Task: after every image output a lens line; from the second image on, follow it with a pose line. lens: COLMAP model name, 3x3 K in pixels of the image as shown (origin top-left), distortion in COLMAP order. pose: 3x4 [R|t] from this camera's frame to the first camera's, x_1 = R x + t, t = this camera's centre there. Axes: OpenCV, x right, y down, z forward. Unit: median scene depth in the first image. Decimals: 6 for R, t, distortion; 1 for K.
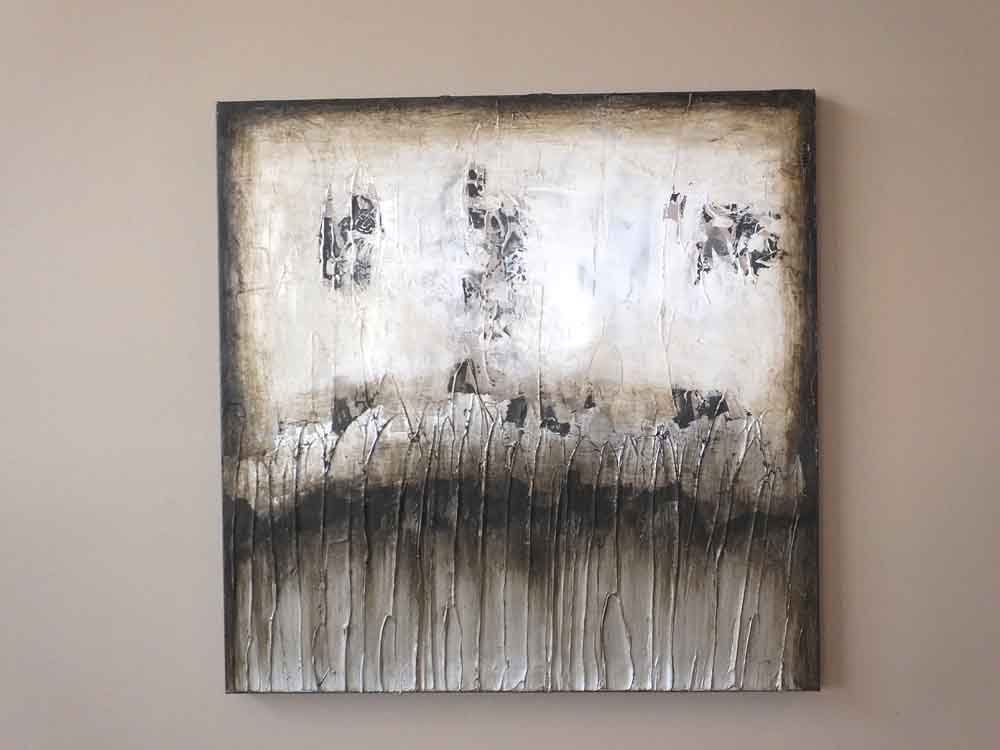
lens RADIAL K [[1272.5, 0, 501.3], [0, 1272.5, 376.9], [0, 0, 1]] dist [0.044350, 0.000000]
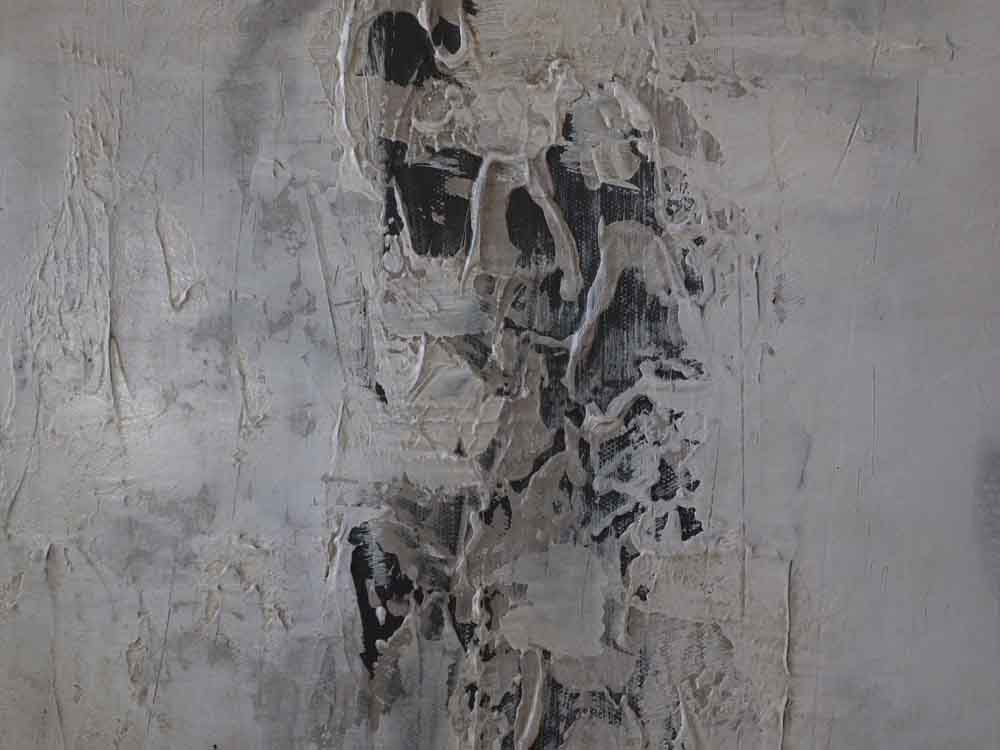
lens RADIAL K [[947.4, 0, 500.8], [0, 947.4, 372.0], [0, 0, 1]] dist [0.000284, 0.000000]
pose [[0.995591, -0.005541, 0.093632, -0.021821], [0.008275, 0.999550, -0.028839, -0.095671], [-0.093430, 0.029487, 0.995189, 0.865017]]
